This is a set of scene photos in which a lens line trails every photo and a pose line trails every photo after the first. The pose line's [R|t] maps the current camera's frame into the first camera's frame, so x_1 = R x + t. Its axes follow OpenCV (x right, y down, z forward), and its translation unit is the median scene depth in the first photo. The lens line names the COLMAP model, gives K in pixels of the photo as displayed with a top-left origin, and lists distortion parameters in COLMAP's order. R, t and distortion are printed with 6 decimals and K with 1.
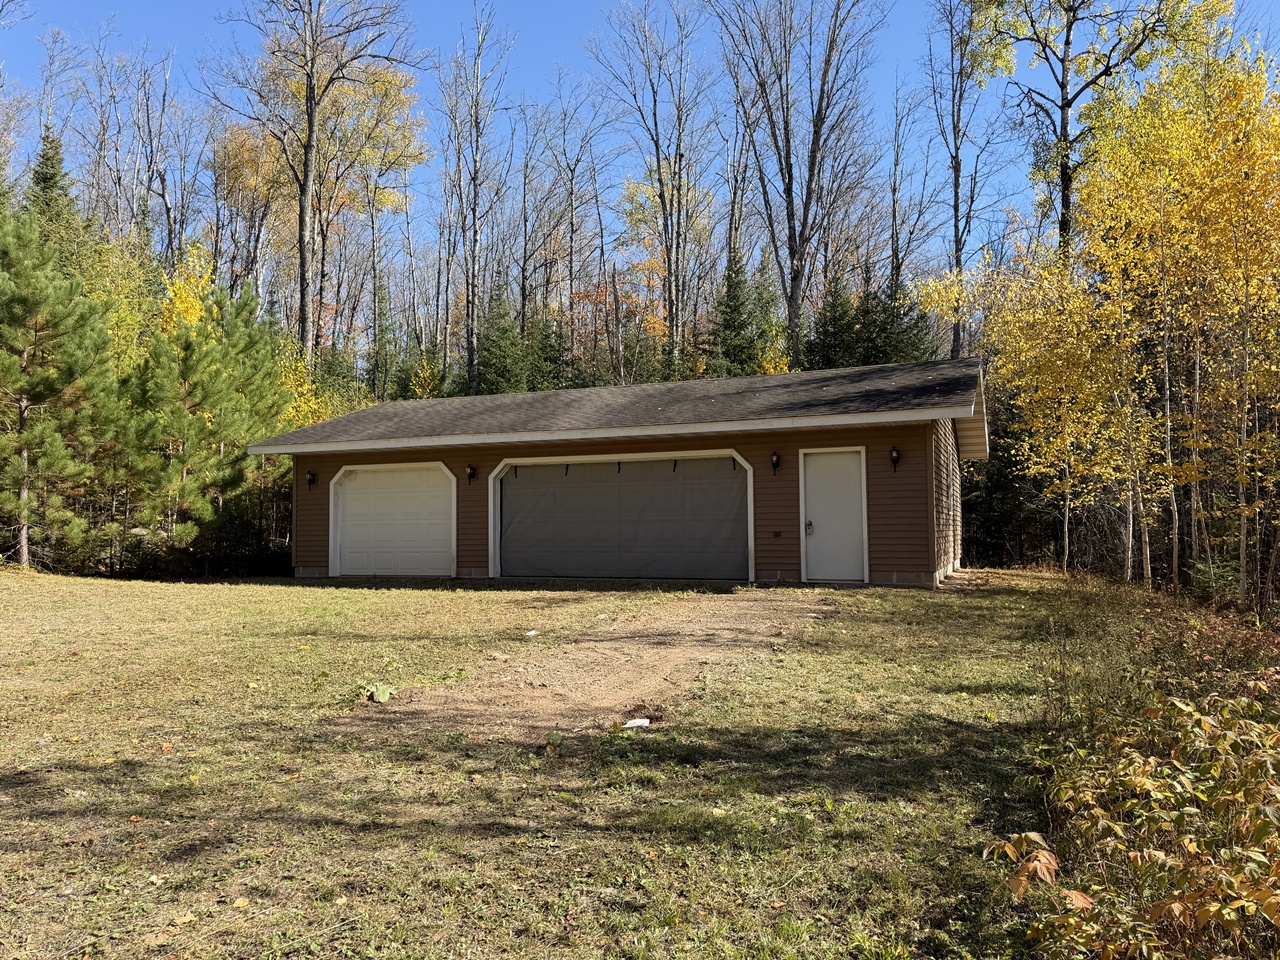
lens RADIAL K [[898.7, 0, 640.1], [0, 898.7, 484.2], [0, 0, 1]] dist [0.061995, -0.071664]
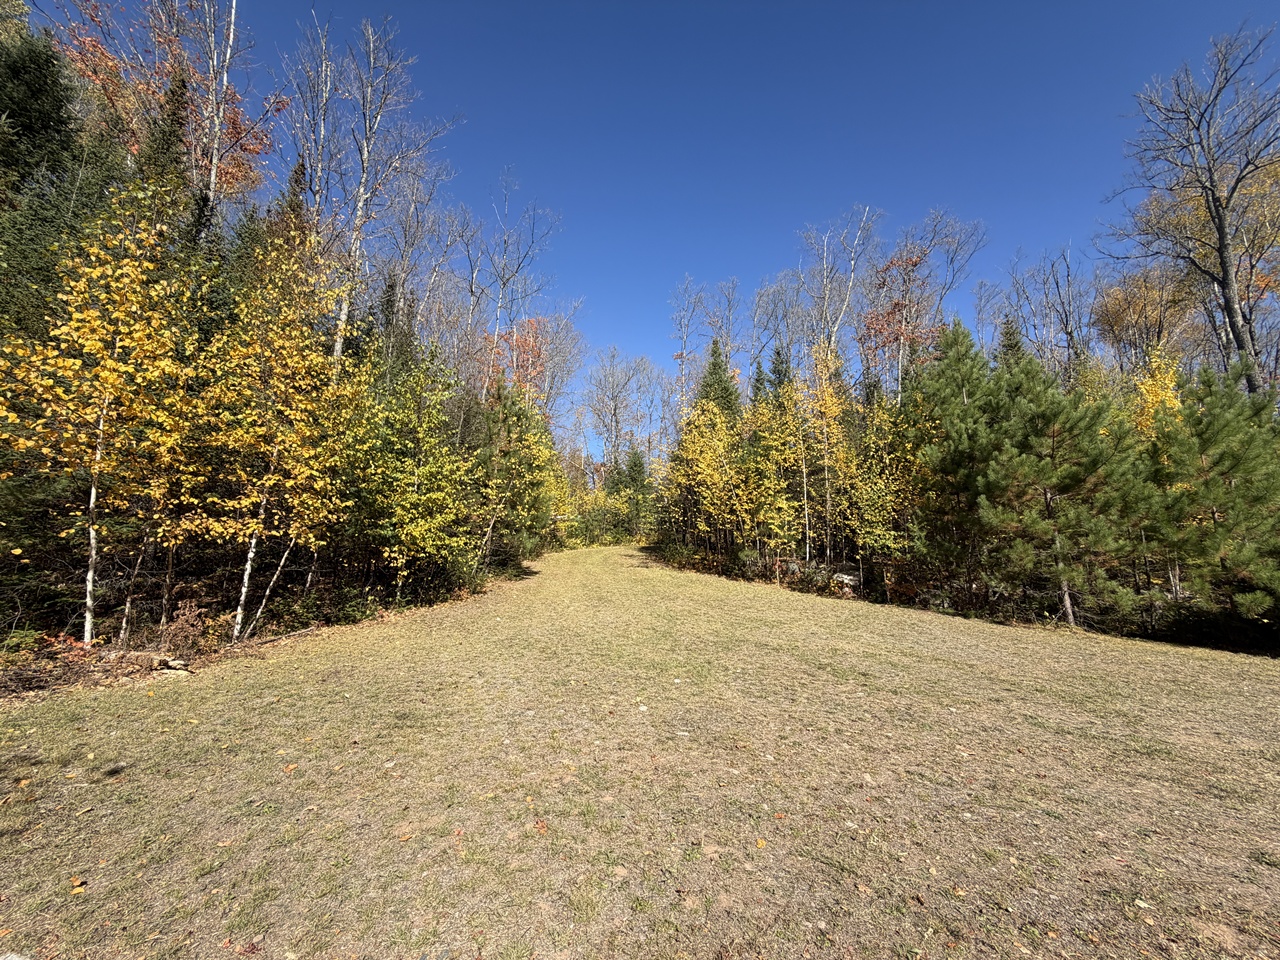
lens RADIAL K [[508.1, 0, 639.3], [0, 508.1, 481.0], [0, 0, 1]] dist [0.001520, -0.000461]
pose [[0.381530, -0.174353, -0.907764, -0.236285], [0.042547, 0.984322, -0.171175, -0.010170], [0.923377, 0.026686, 0.382967, 0.181384]]
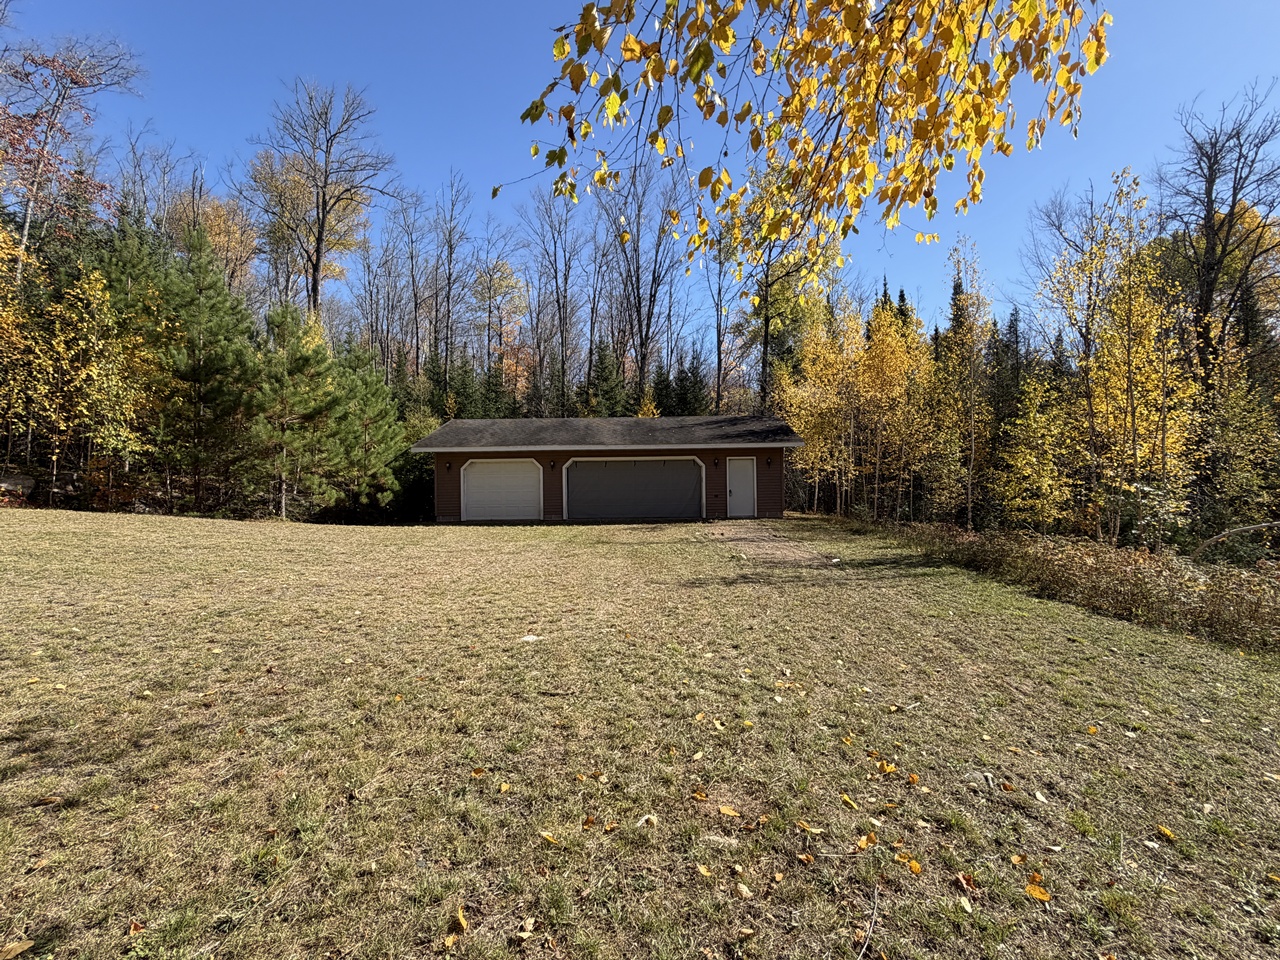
lens RADIAL K [[572.5, 0, 640.1], [0, 572.5, 483.3], [0, 0, 1]] dist [-0.000782, 0.001330]
pose [[0.928207, -0.001374, 0.372062, -0.463122], [-0.013412, 0.999220, 0.037152, -0.020559], [-0.371823, -0.039475, 0.927464, -0.190343]]
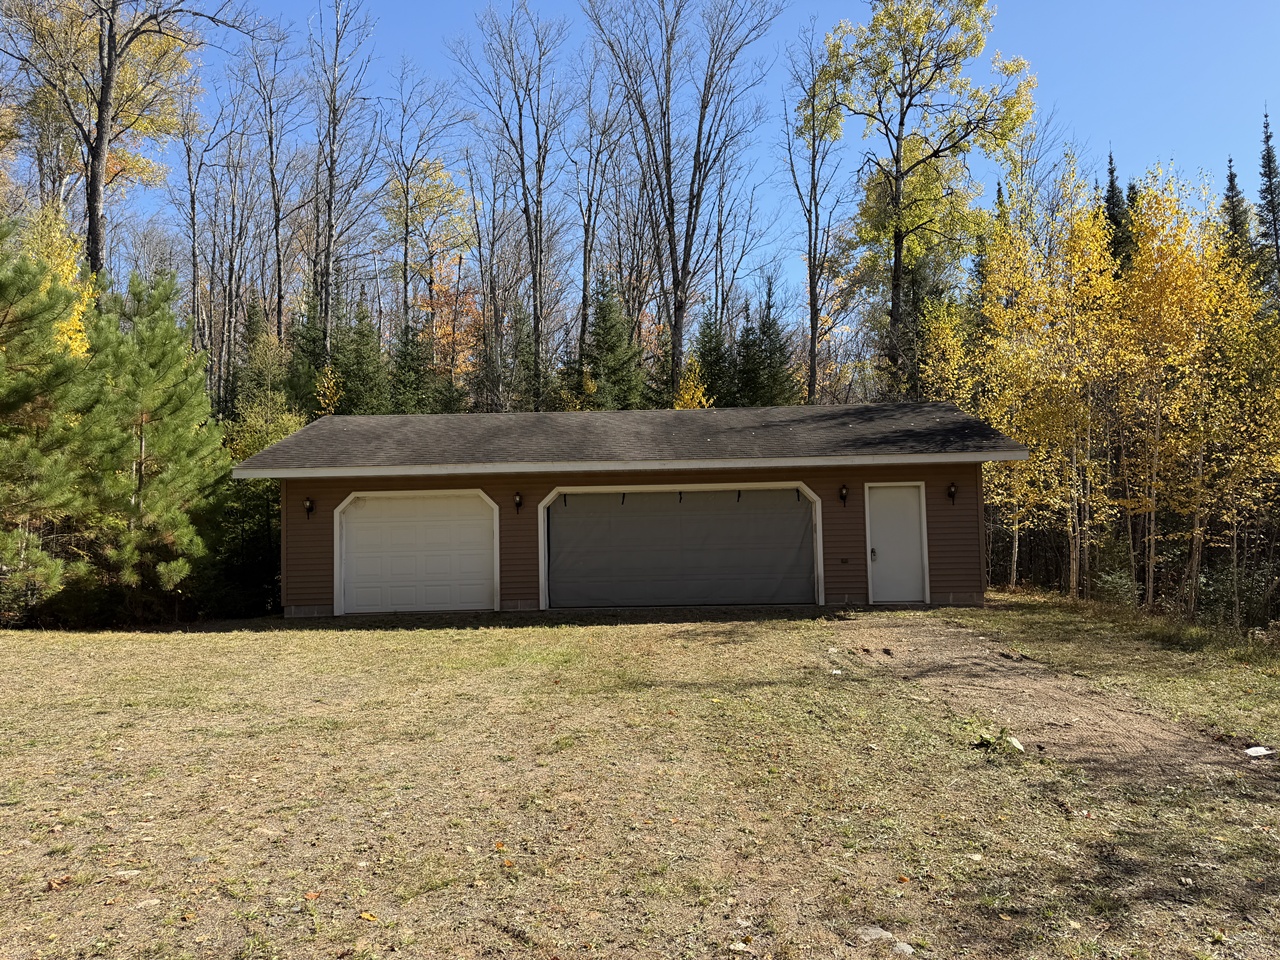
lens RADIAL K [[898.7, 0, 639.6], [0, 898.7, 487.1], [0, 0, 1]] dist [0.061995, -0.071664]
pose [[0.934798, 0.005952, 0.355130, -0.403207], [-0.004297, 0.999976, -0.005448, -0.022777], [-0.355154, 0.003566, 0.934801, 0.060610]]
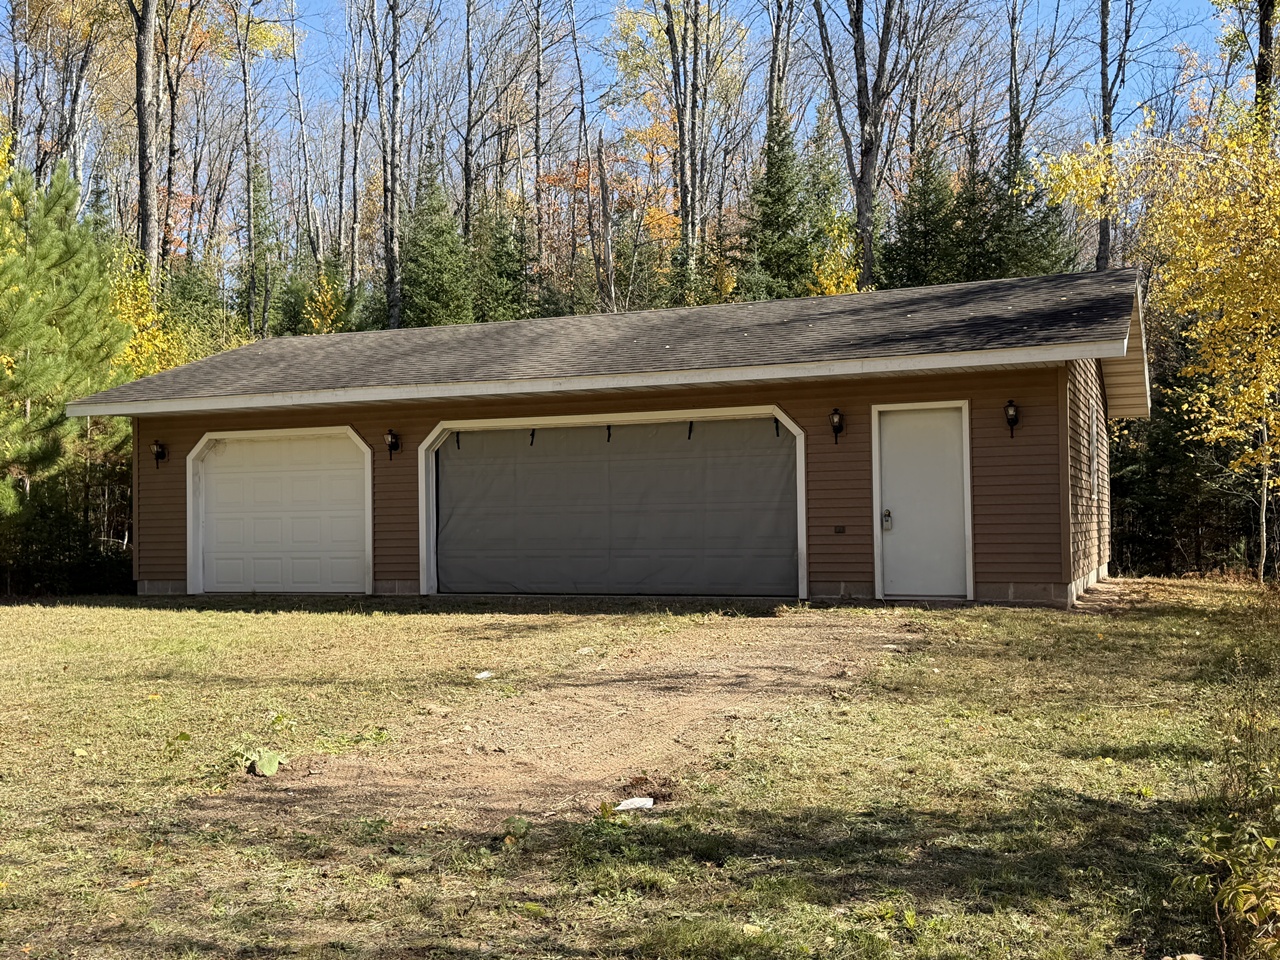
lens RADIAL K [[1320.2, 0, 637.5], [0, 1320.2, 483.7], [0, 0, 1]] dist [0.041710, 0.000000]
pose [[0.999982, -0.005431, -0.002585, 0.000836], [0.005484, 0.999768, 0.020809, -0.000894], [0.002471, -0.020823, 0.999780, -0.004406]]
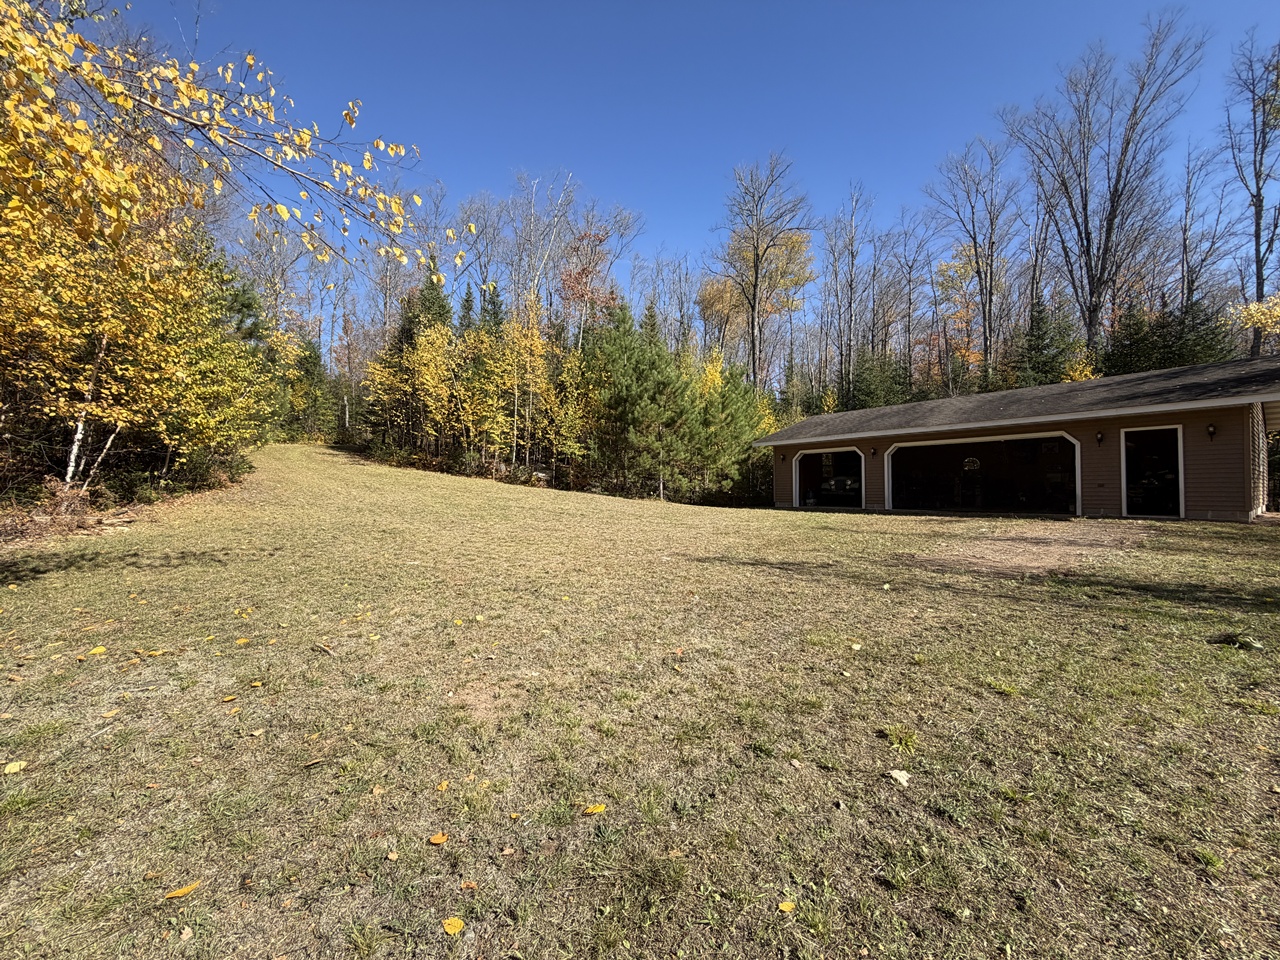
lens RADIAL K [[508.1, 0, 638.2], [0, 508.1, 479.9], [0, 0, 1]] dist [0.001520, -0.000461]
pose [[0.862785, -0.004890, -0.505547, -0.079001], [0.023064, 0.999293, 0.029696, 0.002370], [0.505045, -0.037281, 0.862288, -0.134210]]
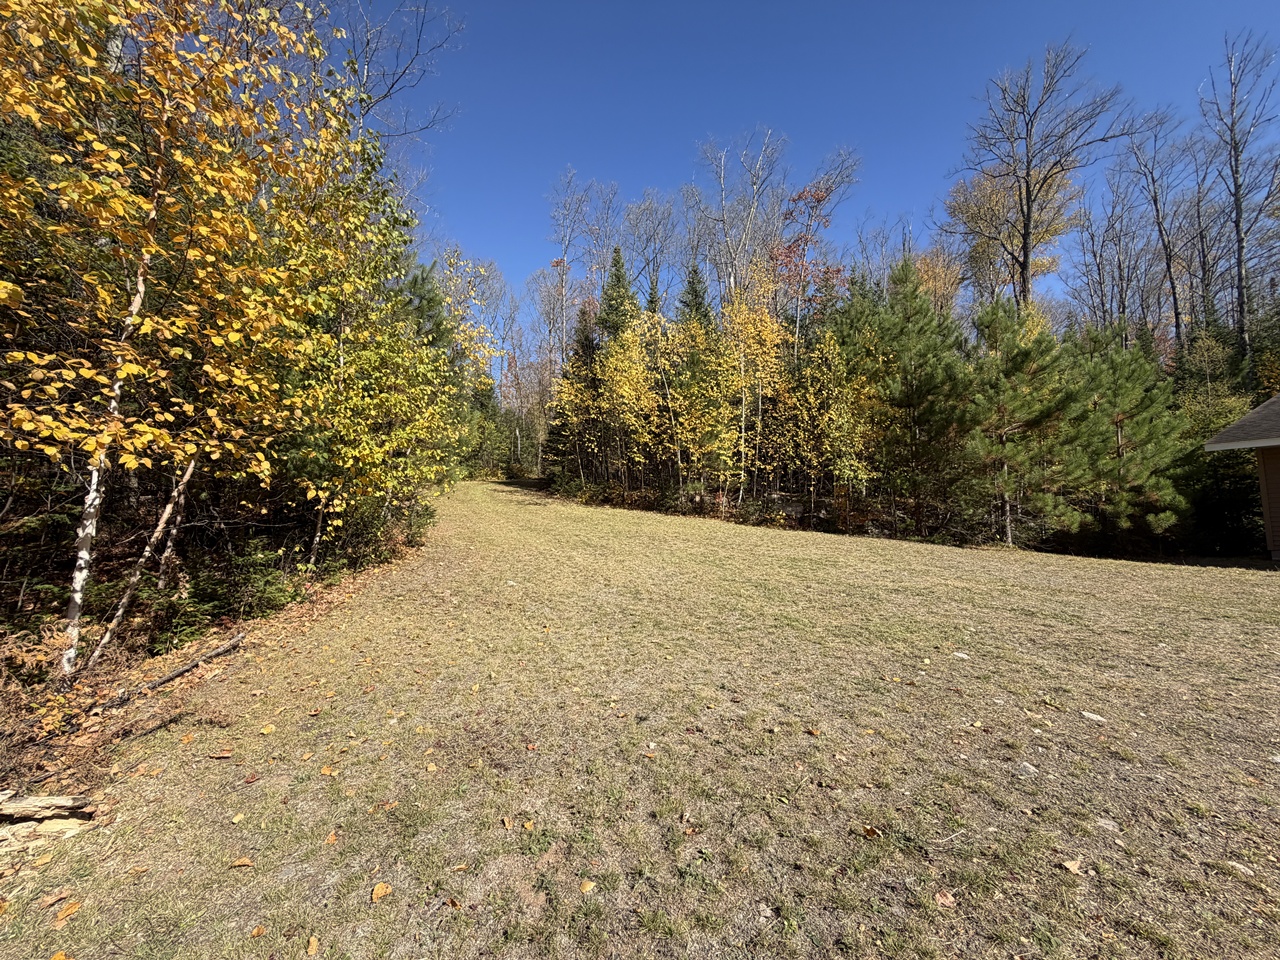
lens RADIAL K [[508.1, 0, 638.0], [0, 508.1, 481.5], [0, 0, 1]] dist [0.001520, -0.000461]
pose [[0.699364, -0.061696, -0.712098, -0.511384], [0.063518, 0.997691, -0.024058, -0.026307], [0.711938, -0.028406, 0.701668, 0.040065]]
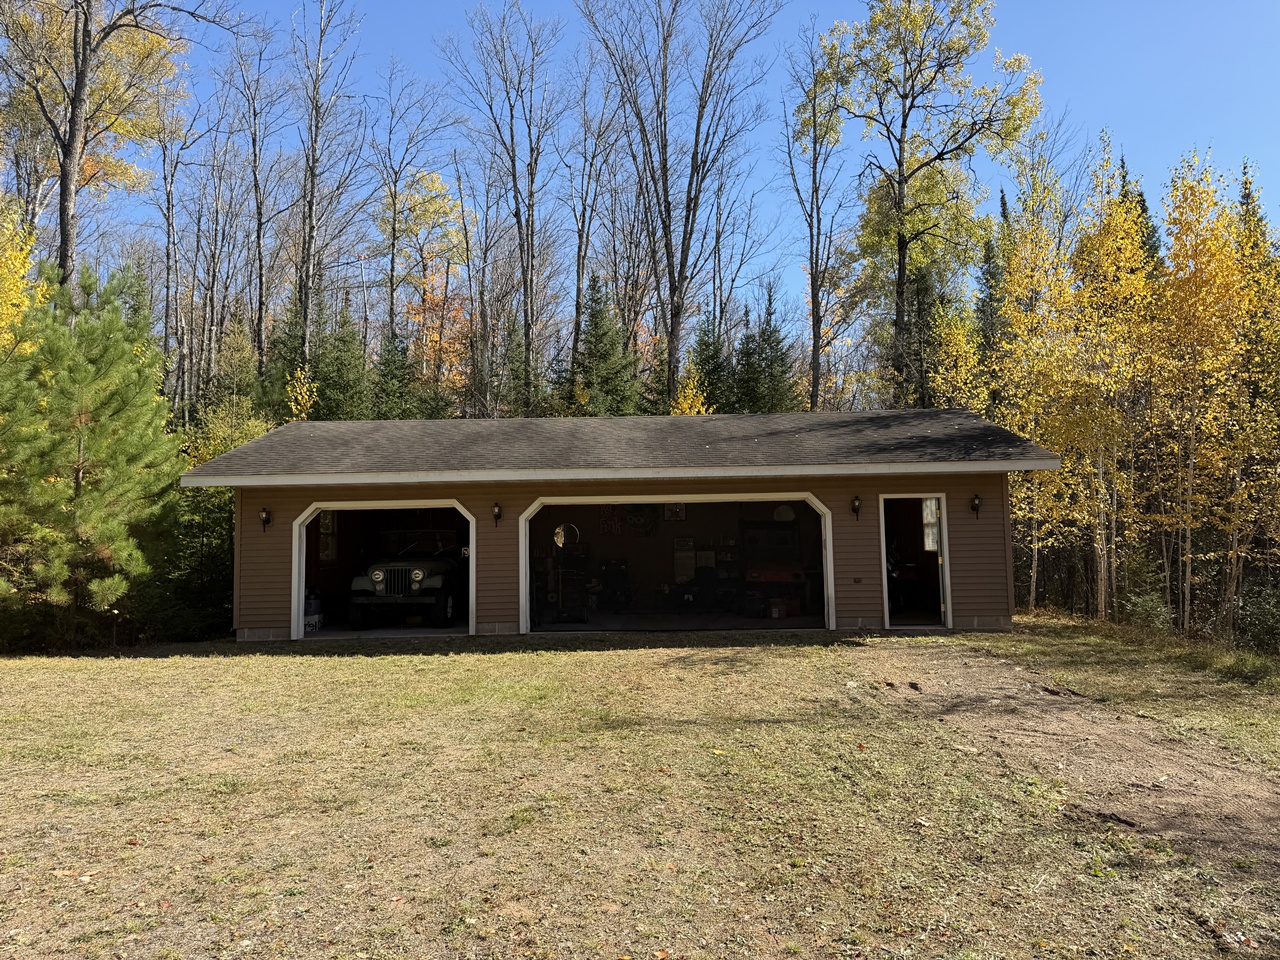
lens RADIAL K [[898.7, 0, 637.2], [0, 898.7, 480.7], [0, 0, 1]] dist [0.061995, -0.071664]
pose [[0.934493, 0.019175, 0.355464, -0.367148], [-0.007967, 0.999425, -0.032967, -0.015930], [-0.355891, 0.027975, 0.934109, 0.140779]]
